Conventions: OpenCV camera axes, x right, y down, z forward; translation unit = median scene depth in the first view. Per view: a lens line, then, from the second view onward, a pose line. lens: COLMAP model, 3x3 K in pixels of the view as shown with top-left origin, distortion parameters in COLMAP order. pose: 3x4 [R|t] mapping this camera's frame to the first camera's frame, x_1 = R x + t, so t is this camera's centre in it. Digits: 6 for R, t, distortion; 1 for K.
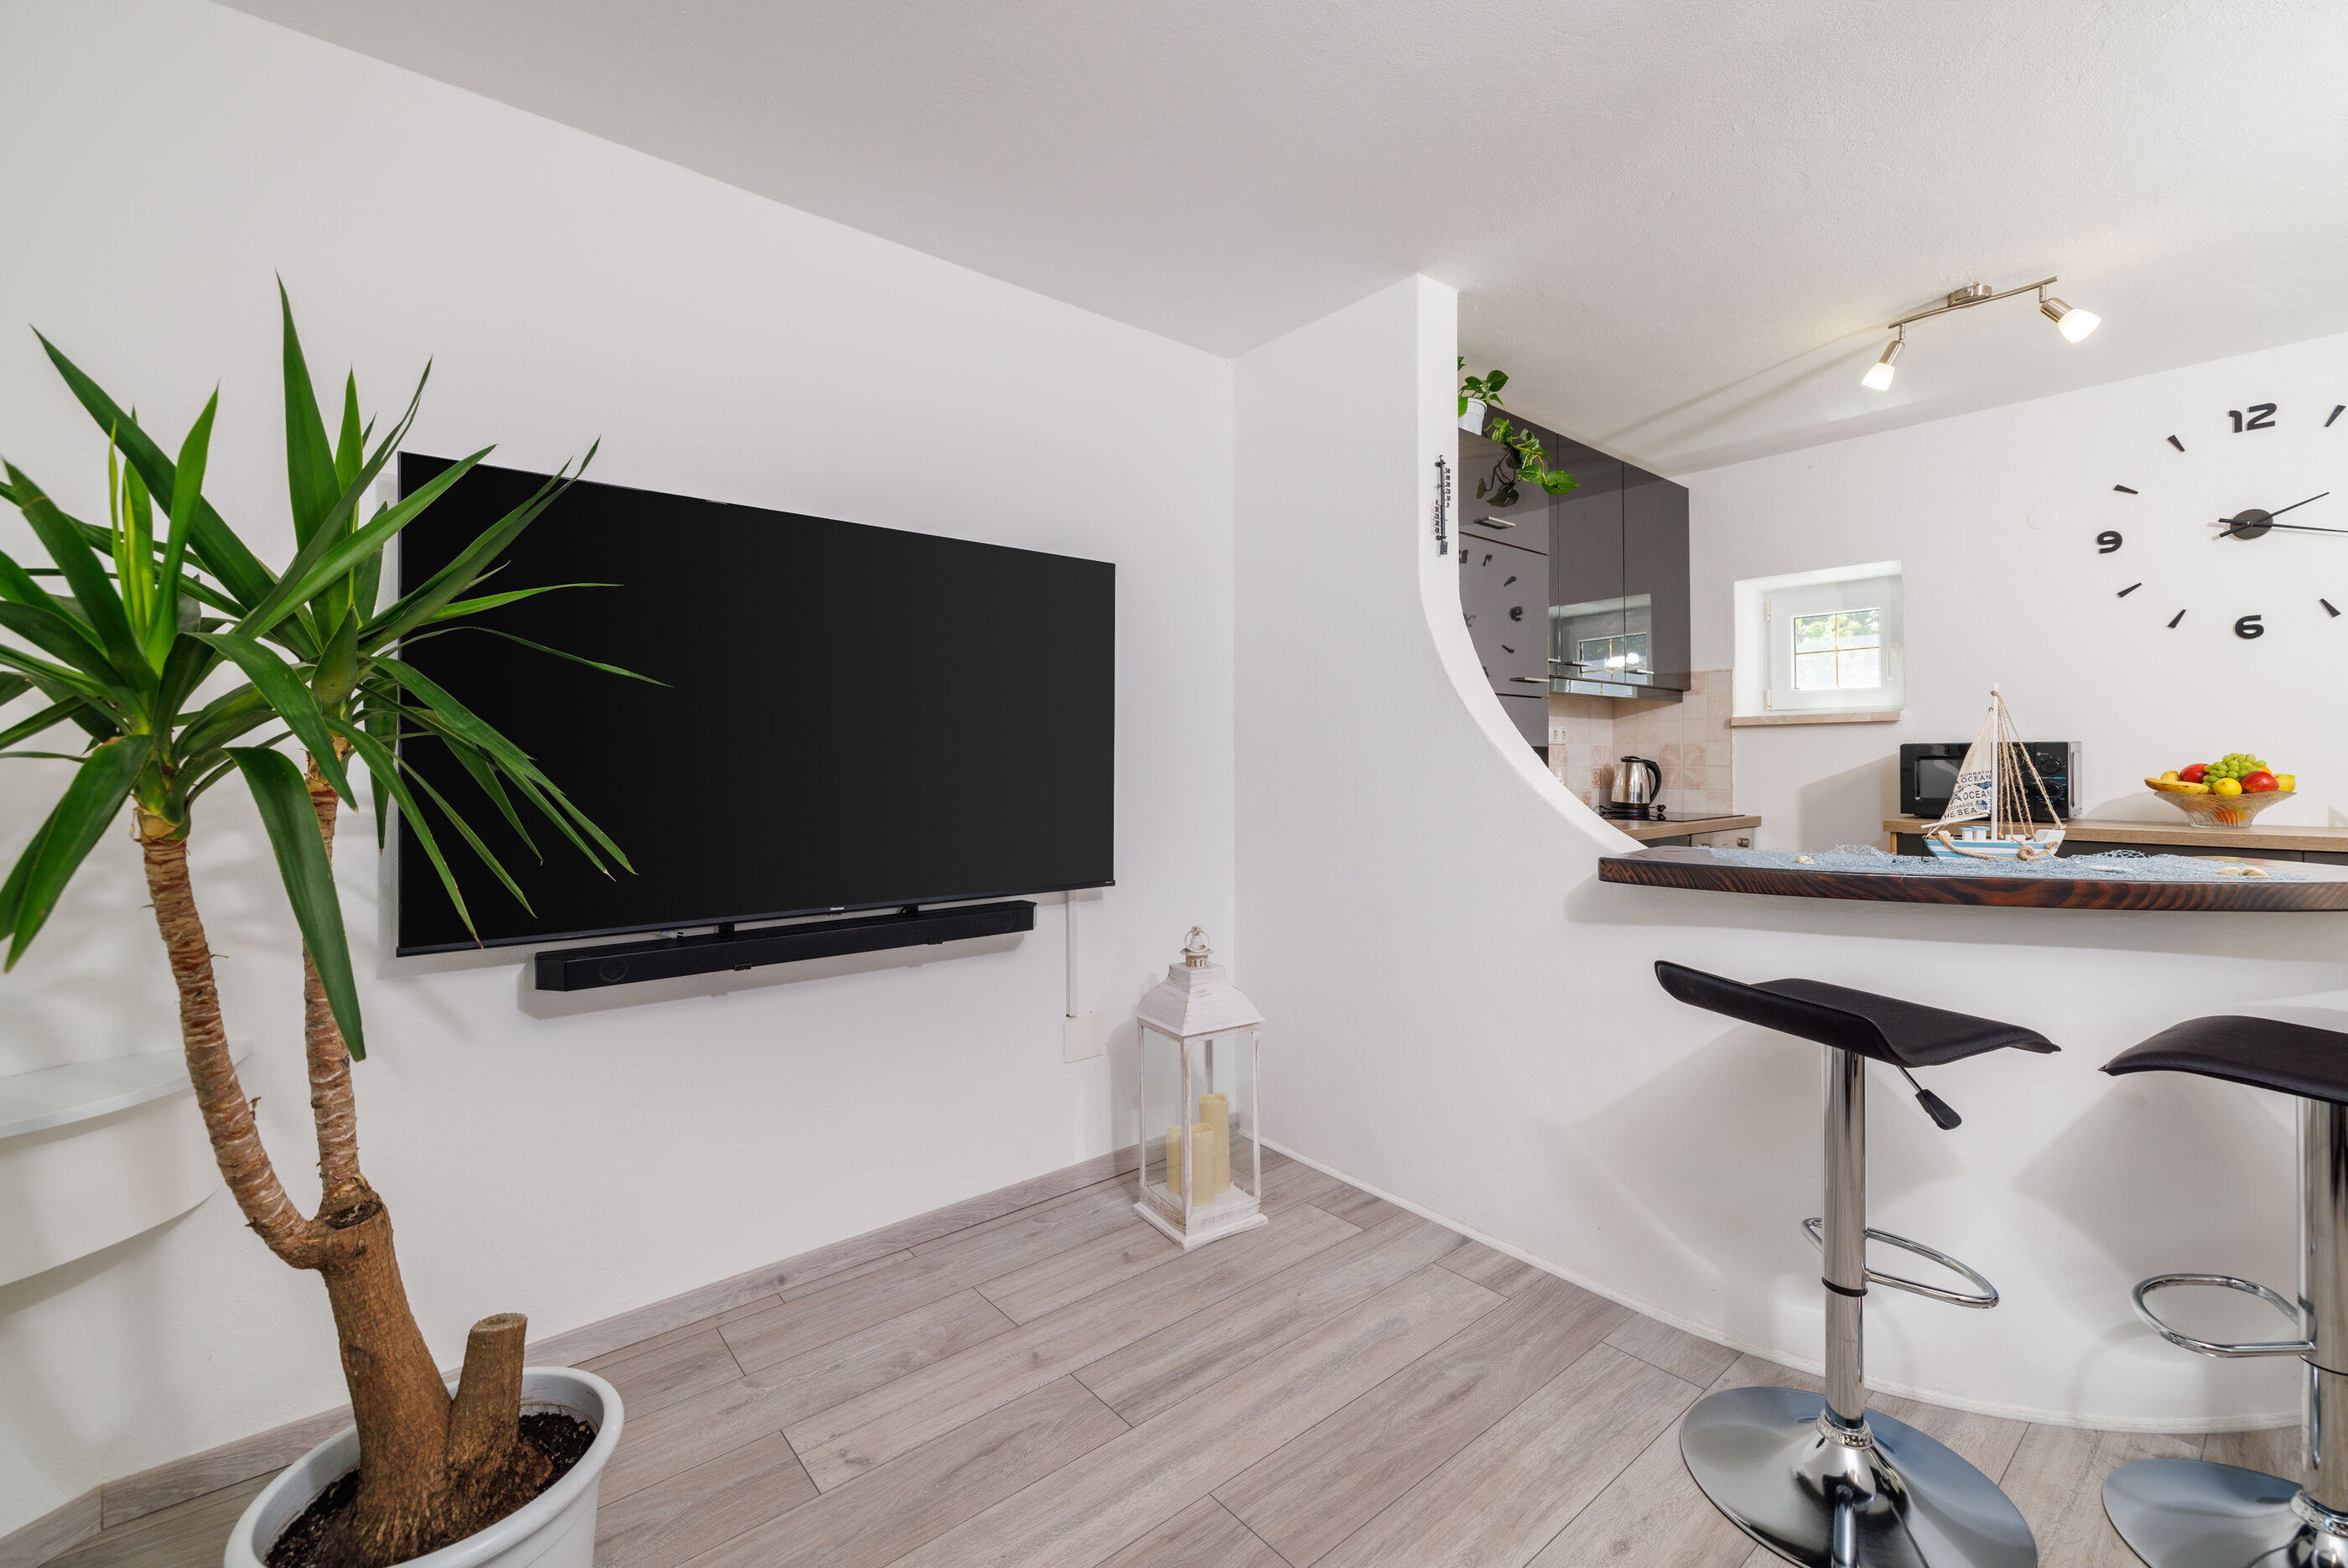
lens RADIAL K [[987.0, 0, 1179.0], [0, 987.0, 763.0], [0, 0, 1]] dist [0.000640, -0.000053]
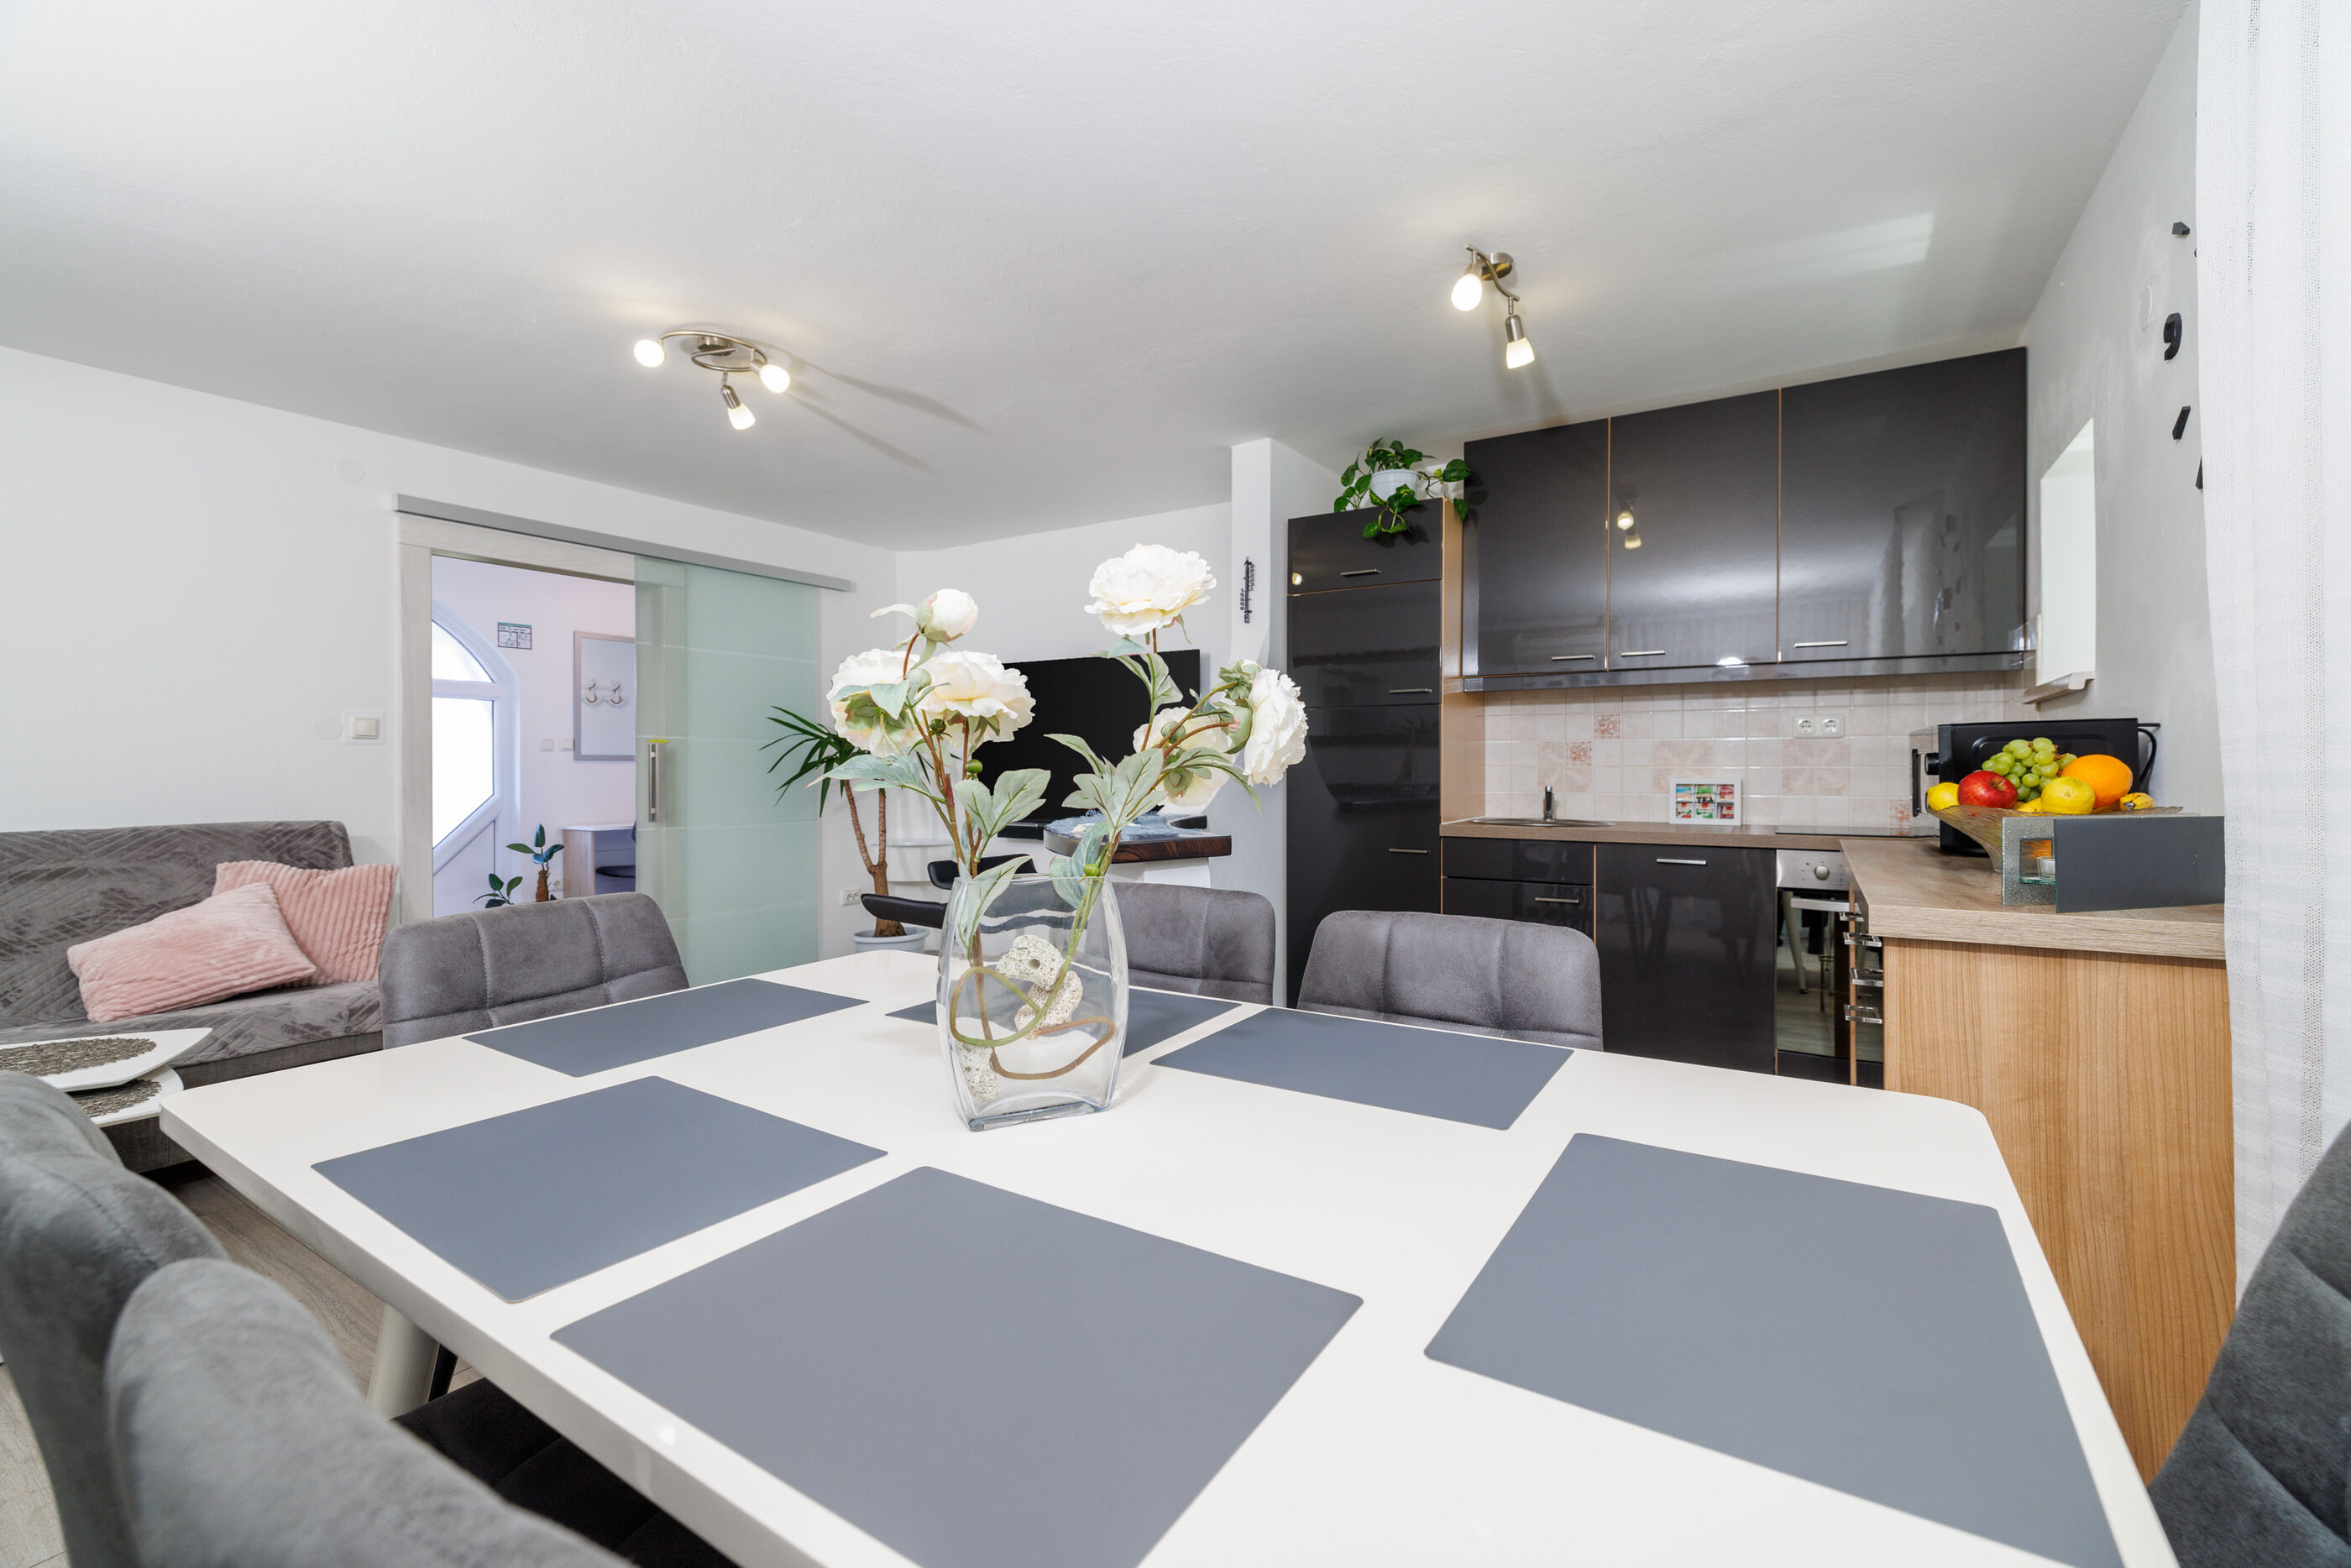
lens RADIAL K [[984.3, 0, 1181.8], [0, 984.3, 762.6], [0, 0, 1]] dist [0.001454, 0.000458]
pose [[0.300634, 0.001136, -0.953739, 1.734197], [-0.002381, 0.999997, 0.000441, 0.003954], [0.953737, 0.002138, 0.300636, 0.462014]]
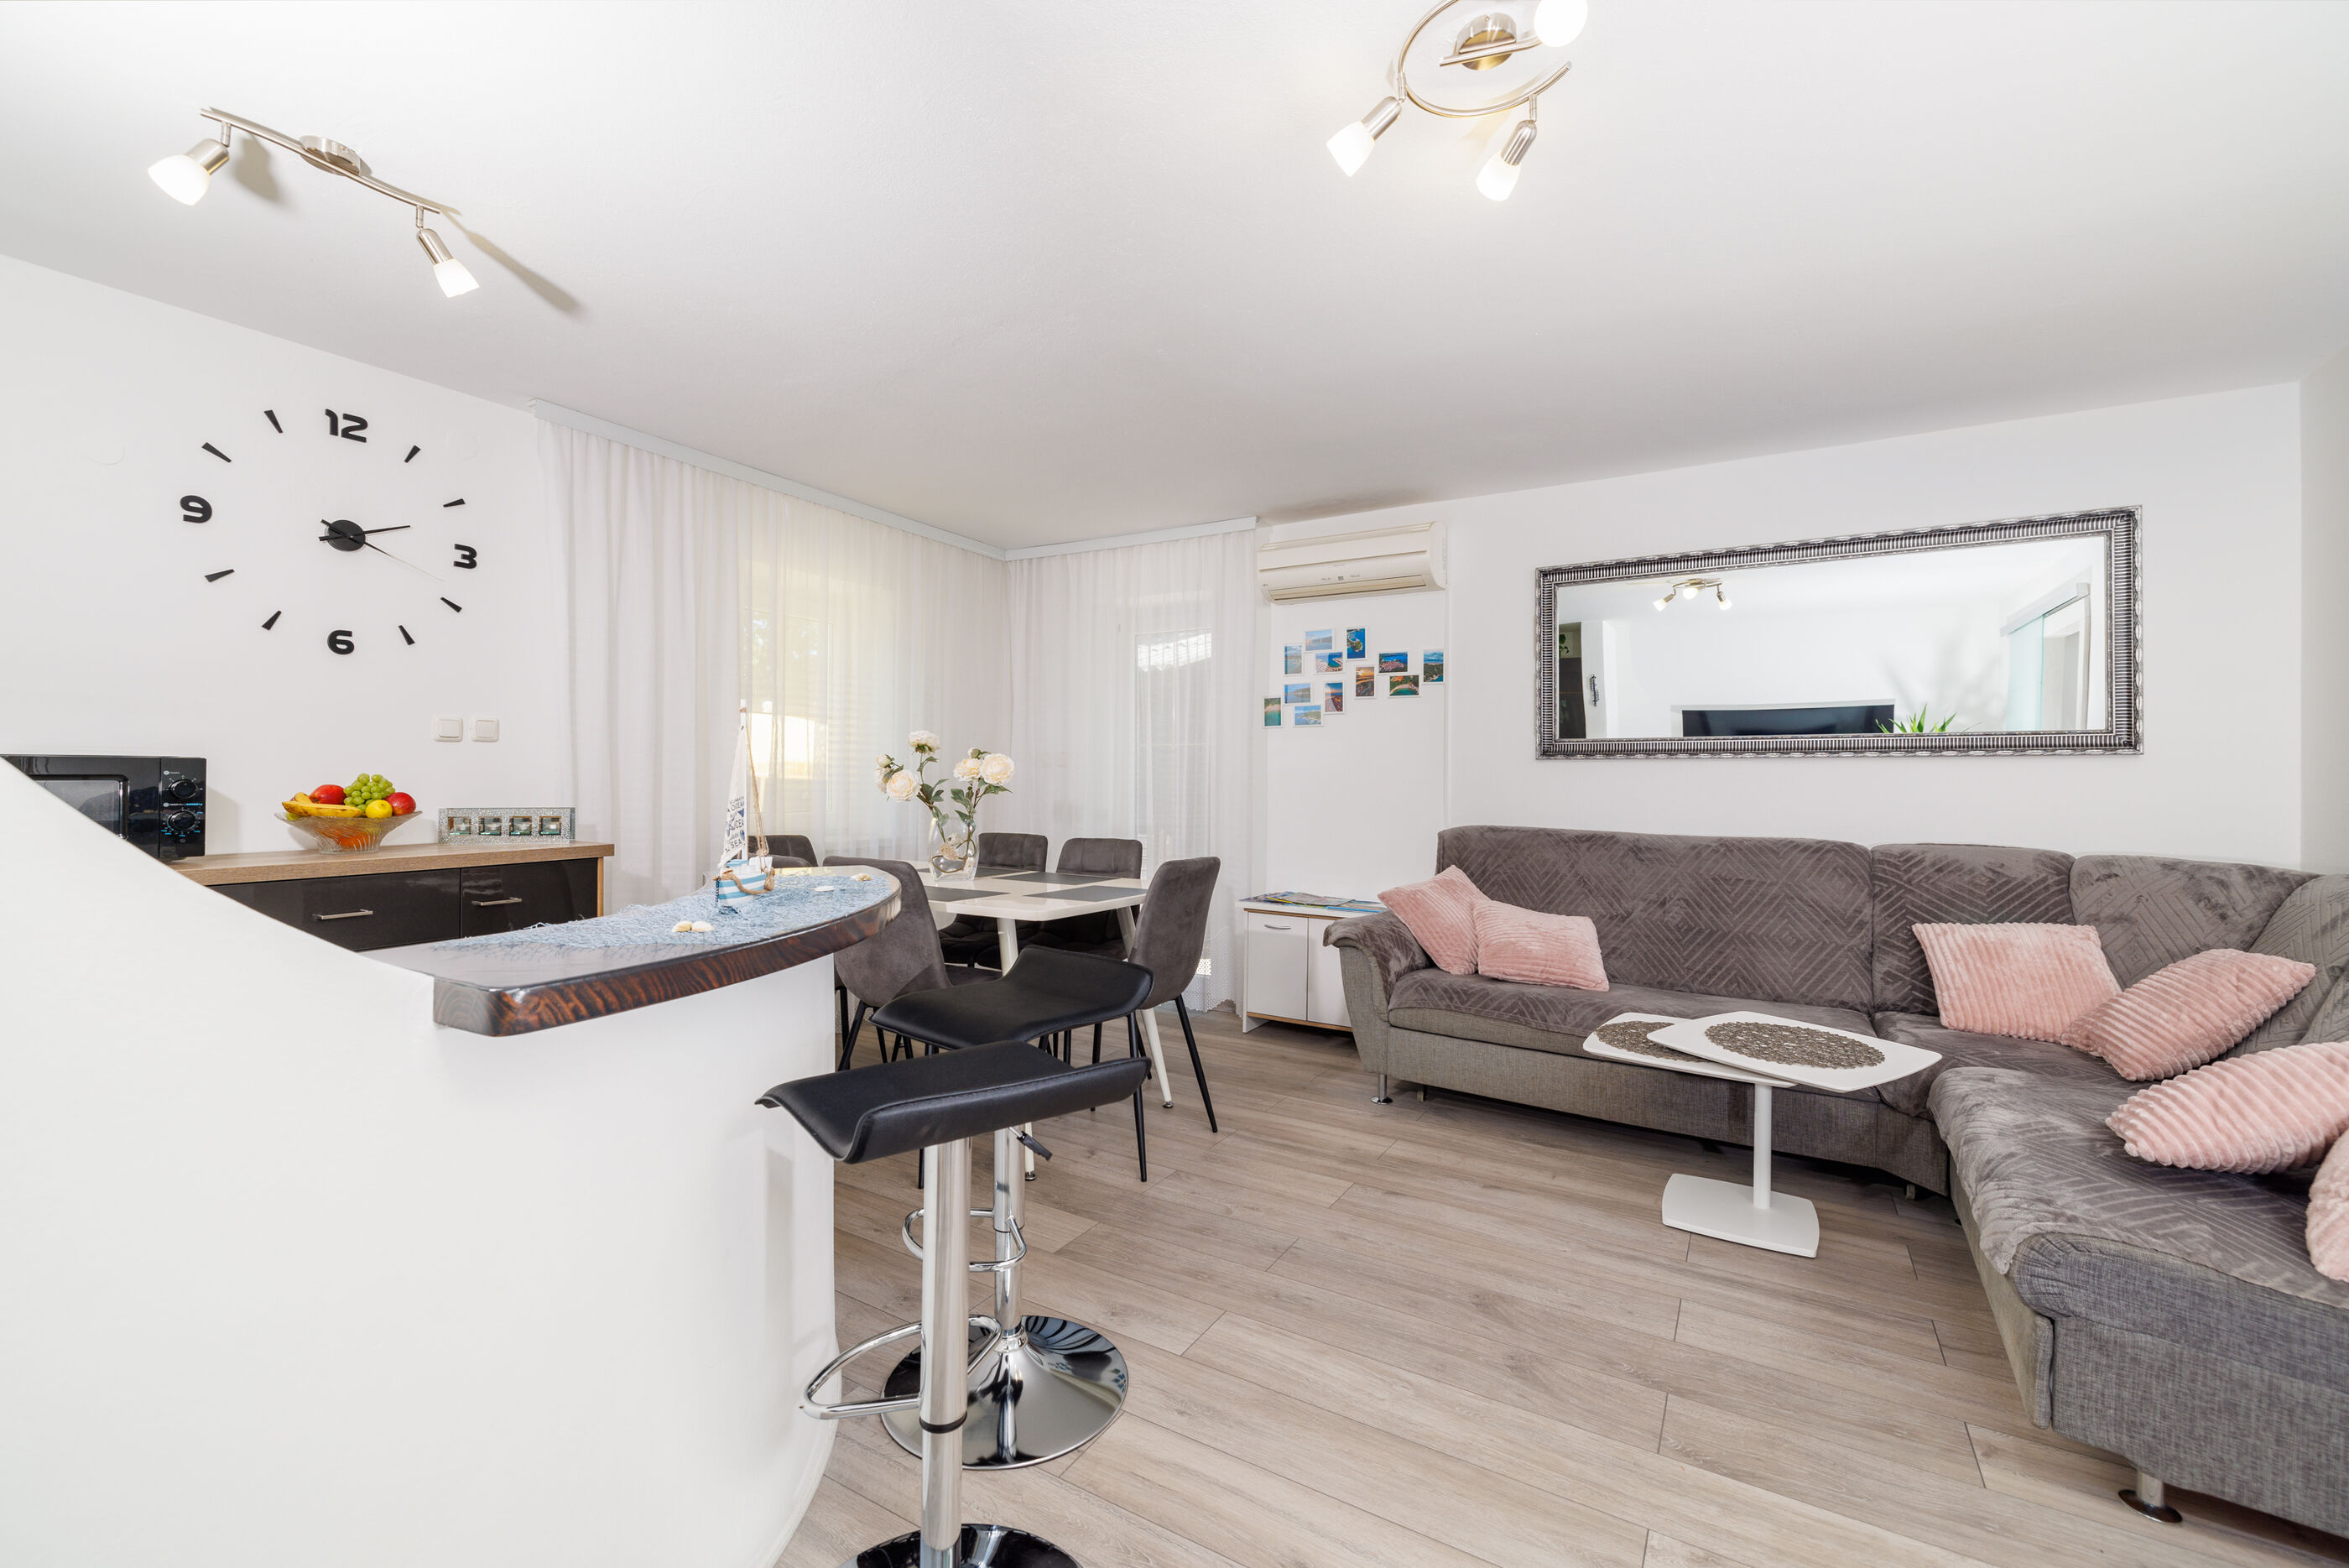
lens RADIAL K [[984.4, 0, 1180.2], [0, 984.4, 771.4], [0, 0, 1]] dist [0.000748, 0.000762]
pose [[-0.335376, 0.007917, 0.942051, -0.113684], [-0.000617, 0.999963, -0.008623, -0.005228], [-0.942084, -0.003473, -0.335359, 0.692493]]
